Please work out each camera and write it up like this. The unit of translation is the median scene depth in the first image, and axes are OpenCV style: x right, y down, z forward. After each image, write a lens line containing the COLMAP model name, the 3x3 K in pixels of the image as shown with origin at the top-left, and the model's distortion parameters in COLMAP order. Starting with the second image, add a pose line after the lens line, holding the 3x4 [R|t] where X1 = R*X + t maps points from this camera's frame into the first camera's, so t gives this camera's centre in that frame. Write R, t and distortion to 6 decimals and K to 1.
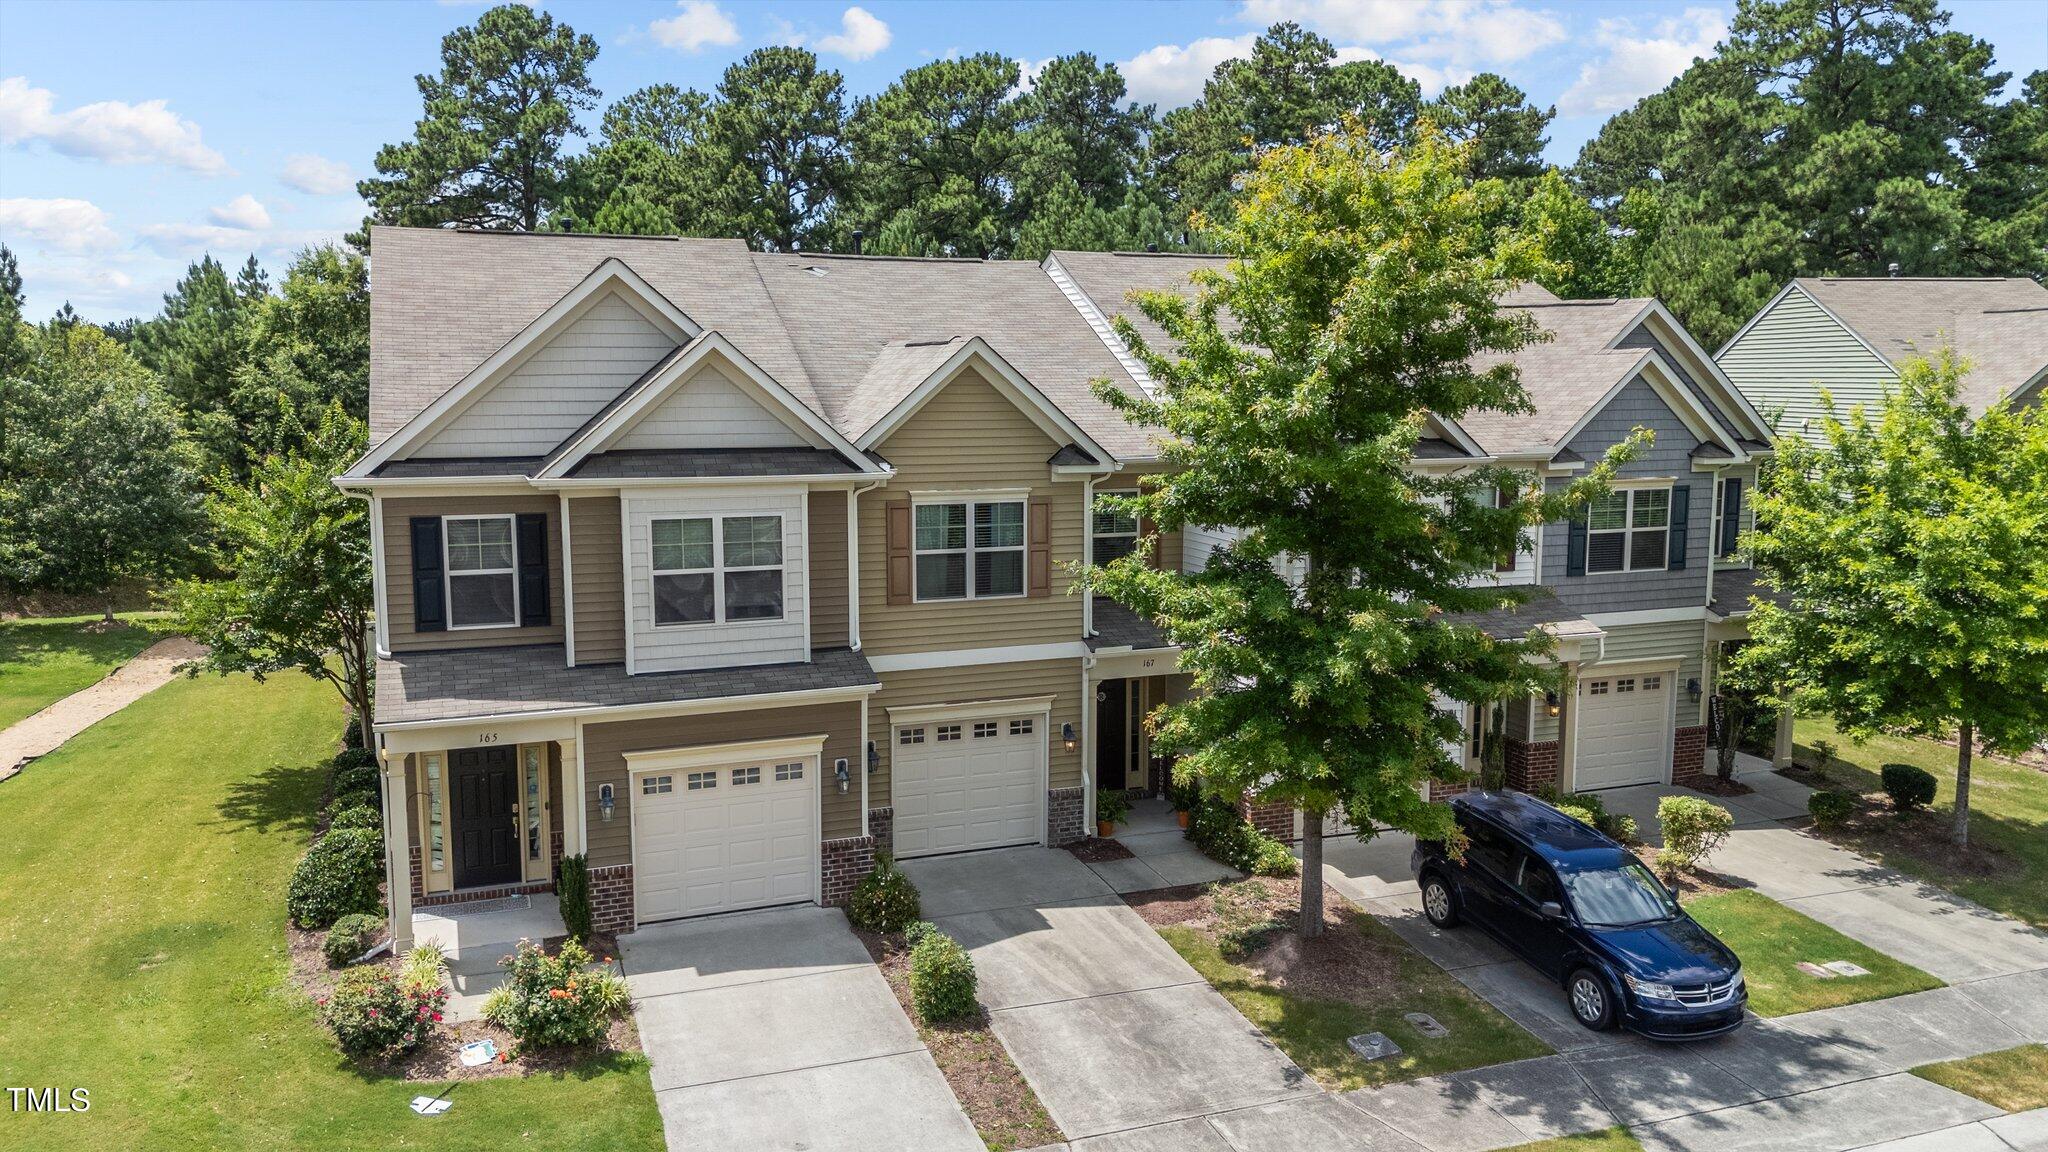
lens RADIAL K [[1511.9, 0, 1021.0], [0, 1511.9, 570.5], [0, 0, 1]] dist [0.048469, -0.053861]
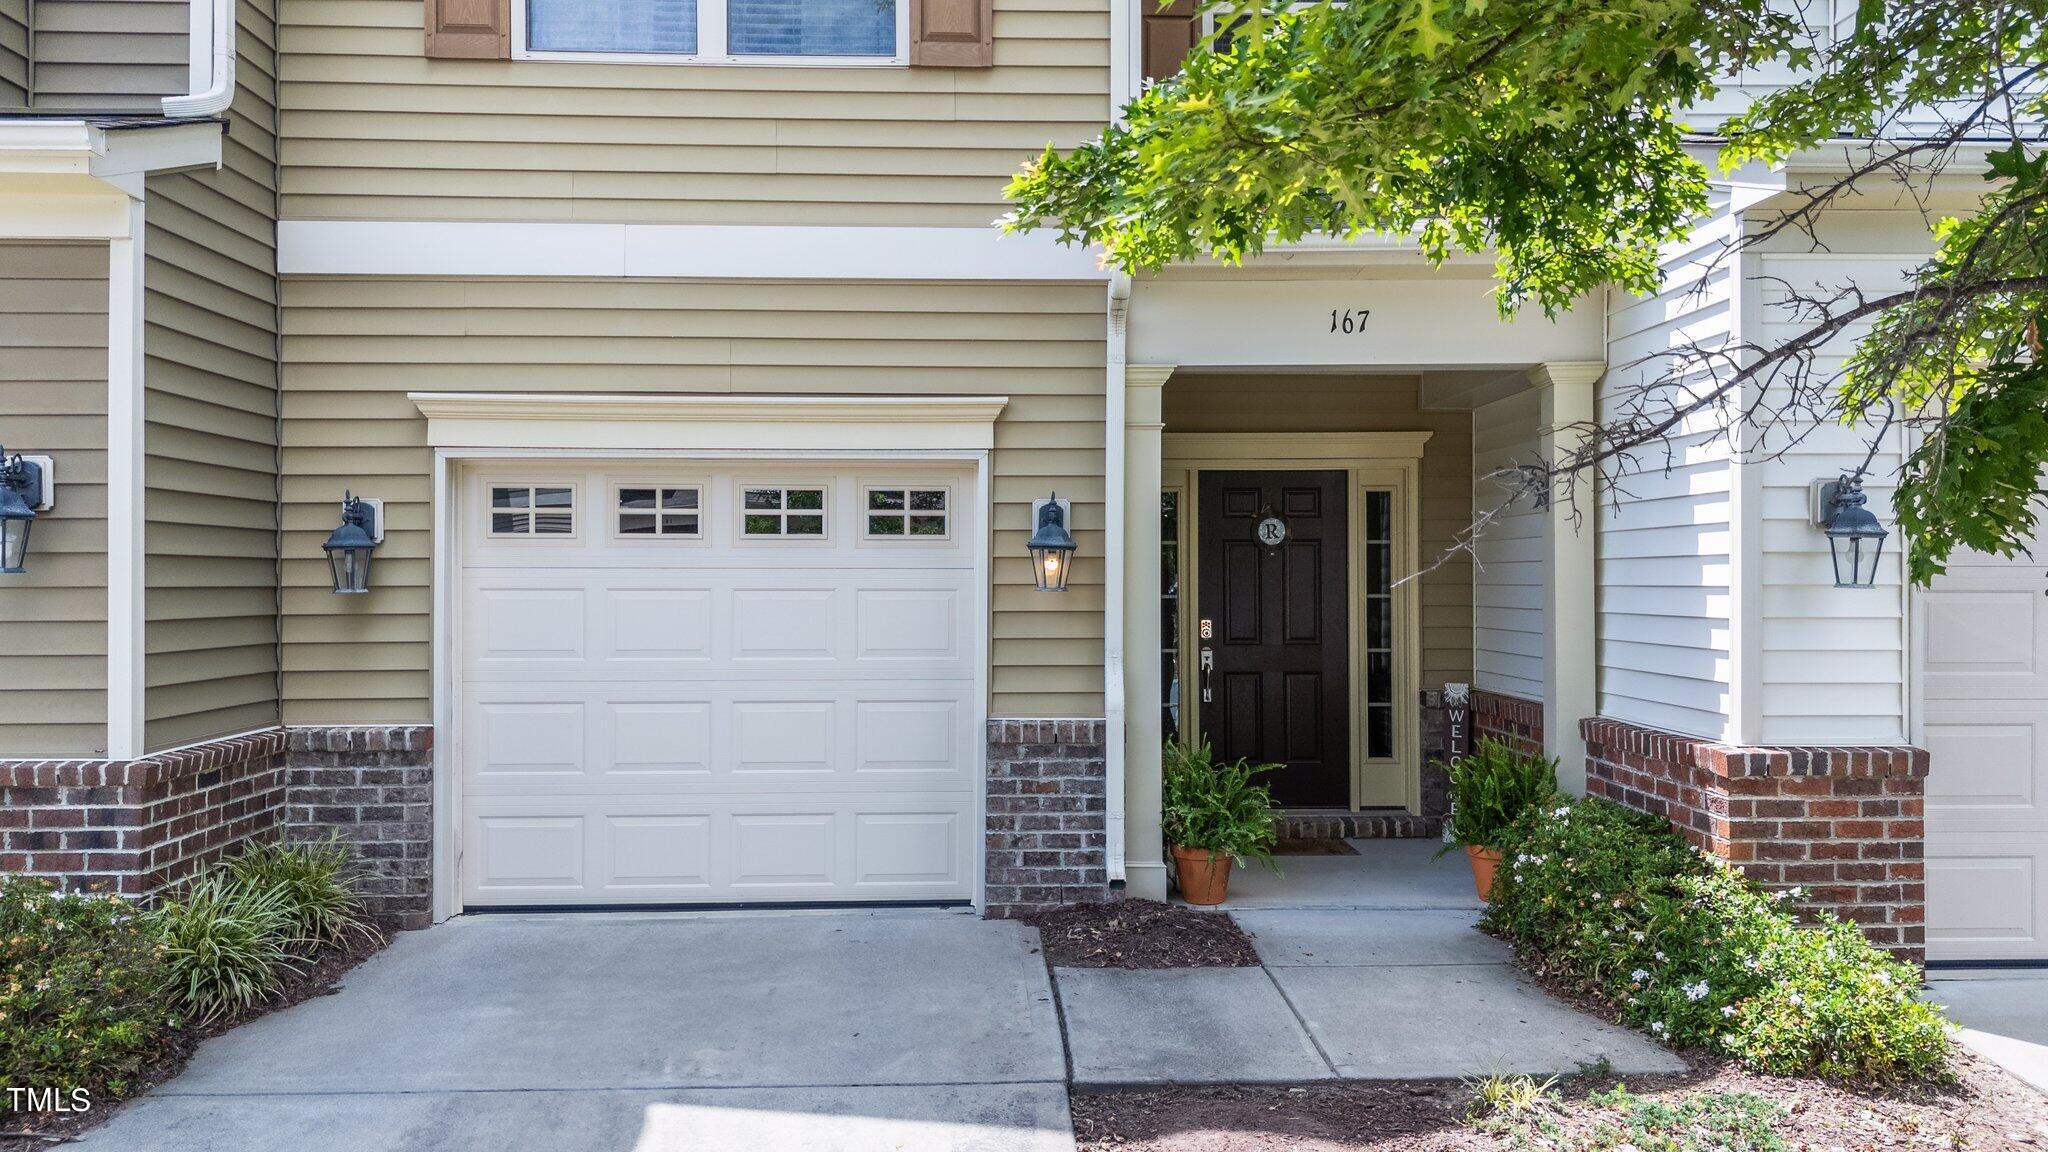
lens RADIAL K [[1511.9, 0, 1015.3], [0, 1511.9, 597.7], [0, 0, 1]] dist [0.048469, -0.053861]
pose [[0.947128, -0.001185, -0.320853, 0.133805], [-0.038365, 0.992401, -0.116913, 0.173386], [0.318553, 0.123041, 0.939885, 0.796551]]
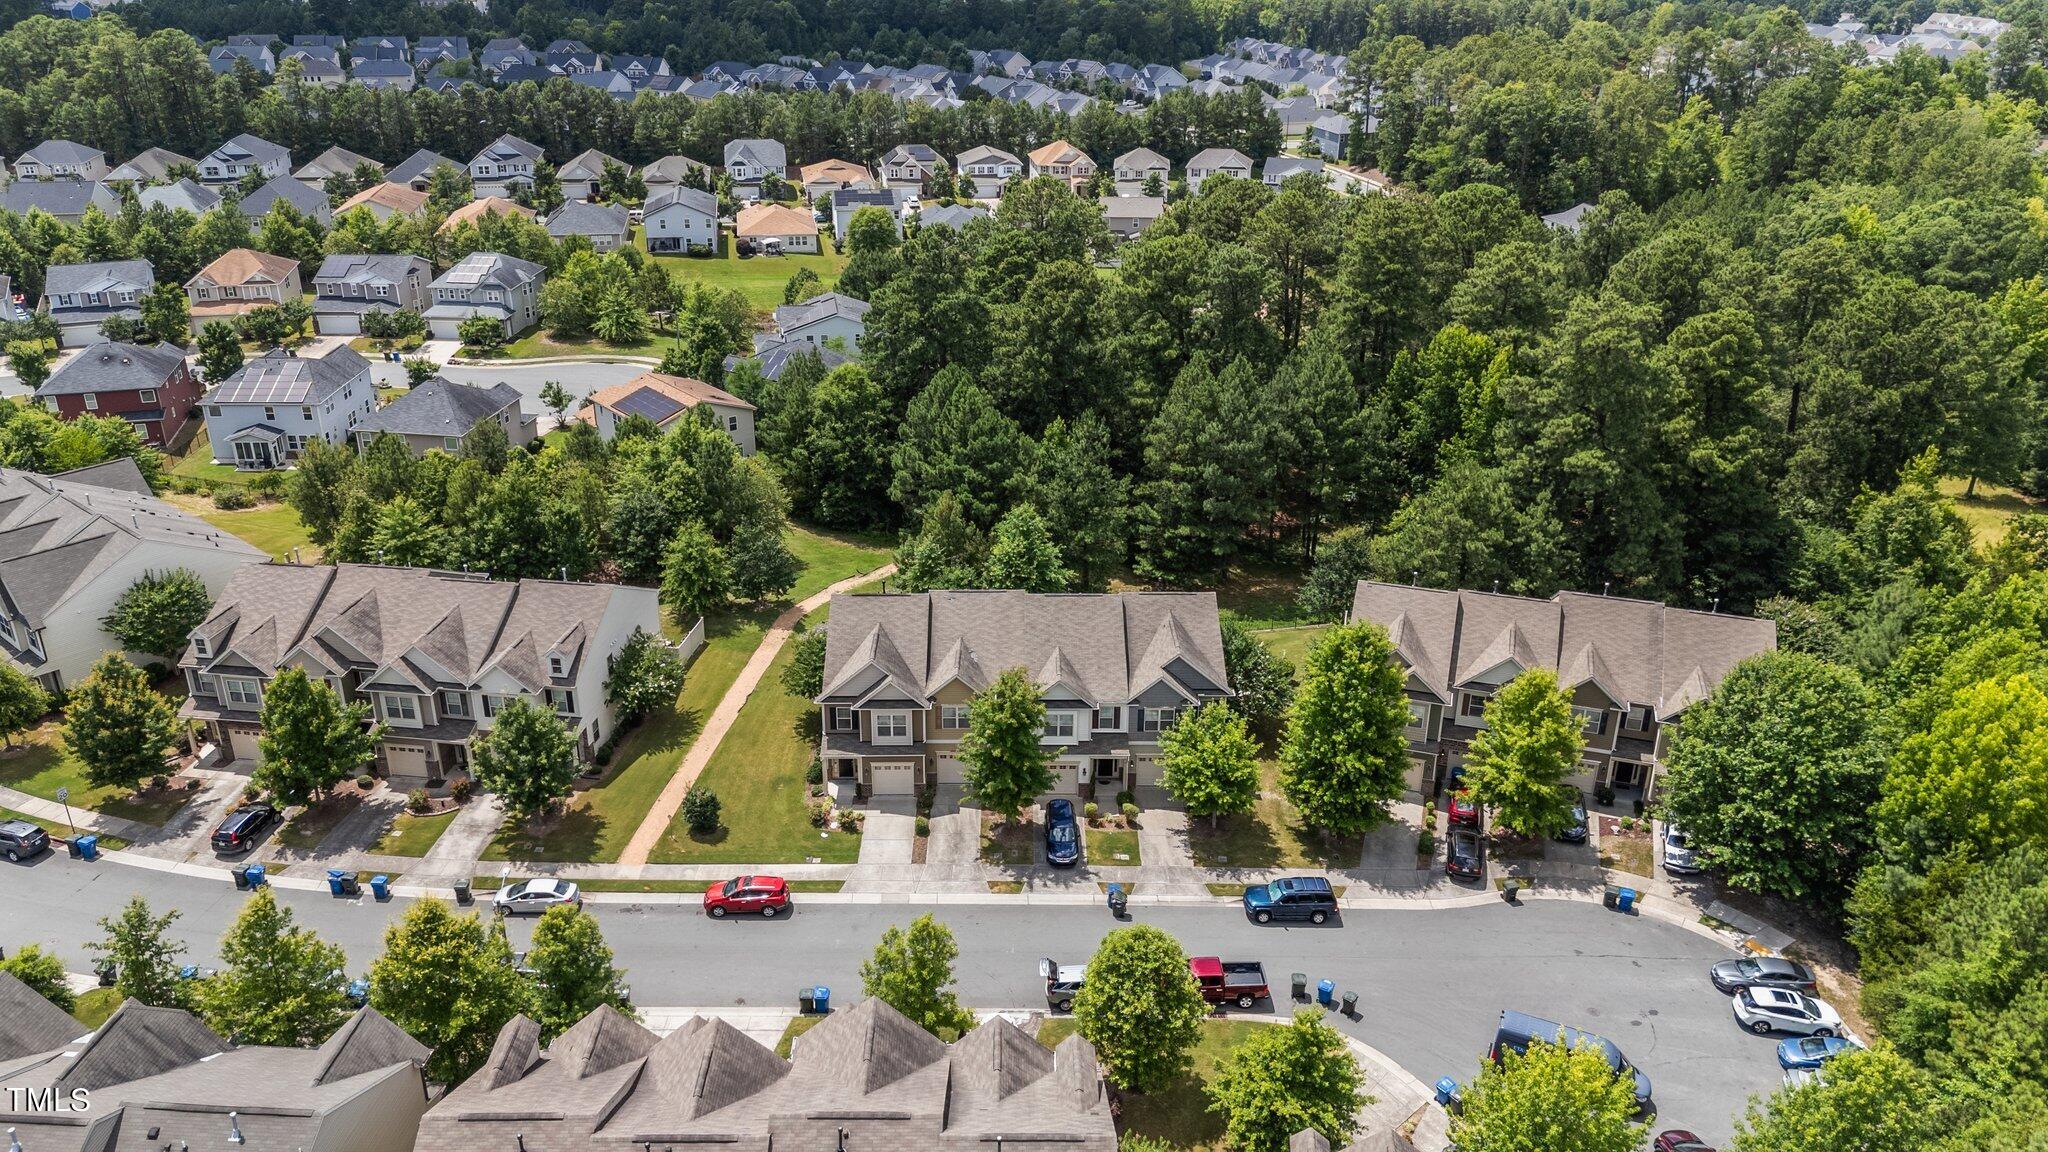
lens RADIAL K [[1511.9, 0, 1036.0], [0, 1511.9, 560.9], [0, 0, 1]] dist [0.048469, -0.053861]
pose [[0.939955, 0.142750, -0.310010, 1.460022], [-0.053782, 0.958932, 0.278491, -1.671266], [0.337033, -0.245096, 0.909030, -2.694800]]
